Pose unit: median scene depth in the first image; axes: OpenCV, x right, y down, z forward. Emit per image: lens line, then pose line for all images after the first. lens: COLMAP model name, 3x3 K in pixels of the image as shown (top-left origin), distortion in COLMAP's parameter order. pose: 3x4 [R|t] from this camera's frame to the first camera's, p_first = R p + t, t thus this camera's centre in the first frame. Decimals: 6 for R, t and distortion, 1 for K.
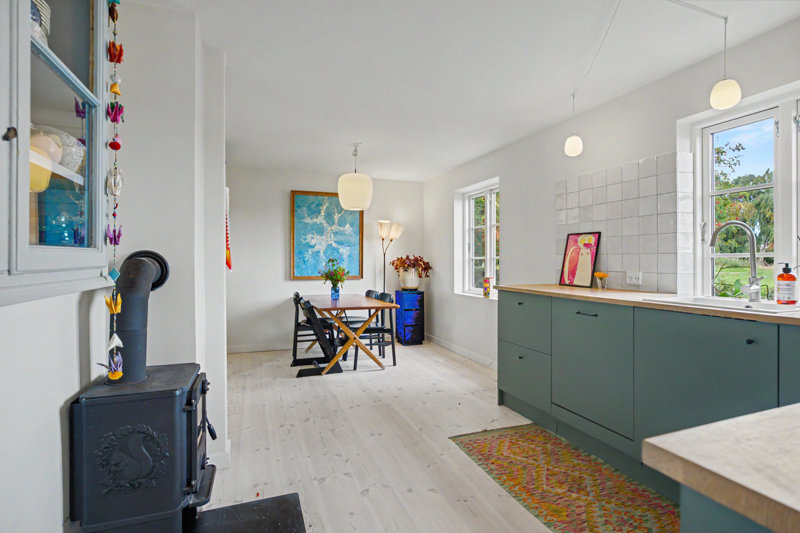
lens RADIAL K [[394.6, 0, 397.0], [0, 394.6, 262.6], [0, 0, 1]] dist [0.005177, 0.000486]
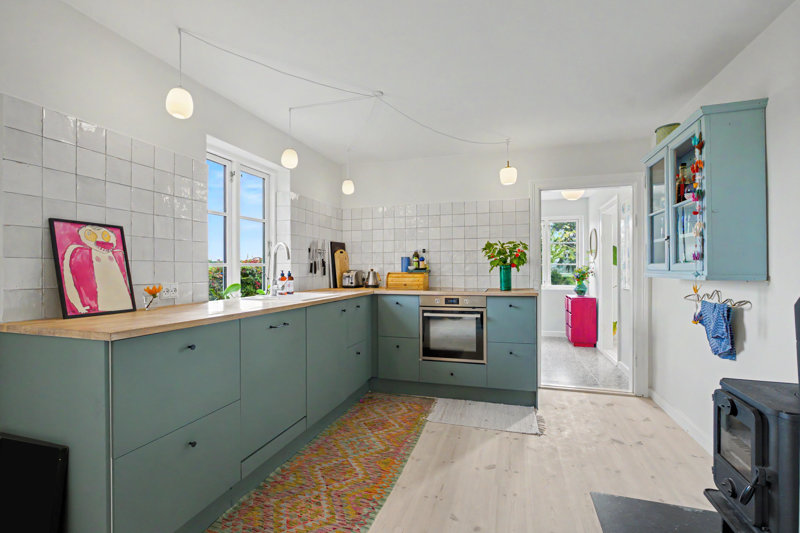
lens RADIAL K [[365.1, 0, 397.3], [0, 365.1, 268.6], [0, 0, 1]] dist [-0.005906, 0.000061]
pose [[-0.784529, 0.002232, 0.620088, -0.247502], [0.006240, 0.999971, 0.004297, -0.007780], [-0.620060, 0.007240, -0.784521, 1.290440]]
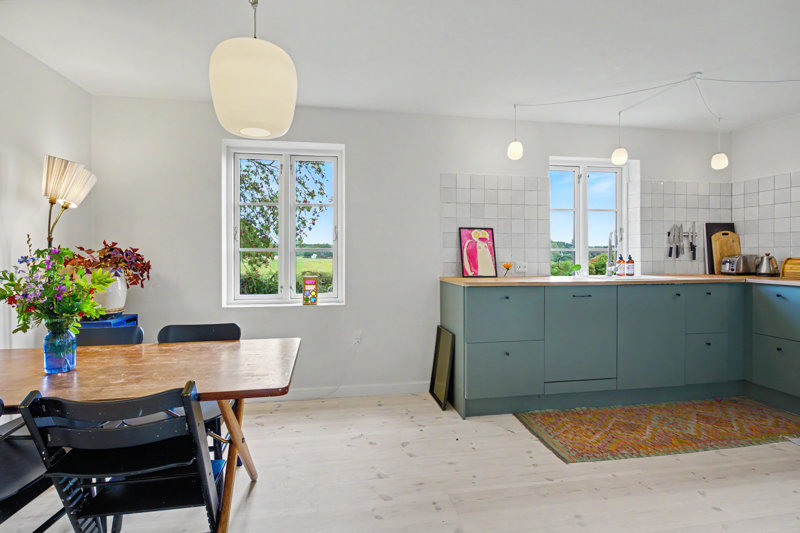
lens RADIAL K [[391.6, 0, 399.8], [0, 391.6, 256.7], [0, 0, 1]] dist [-0.003857, 0.000551]
pose [[0.189665, -0.007062, 0.981823, -0.716043], [0.006117, 0.999963, 0.006011, -0.004166], [-0.981830, 0.004866, 0.189701, 1.134973]]
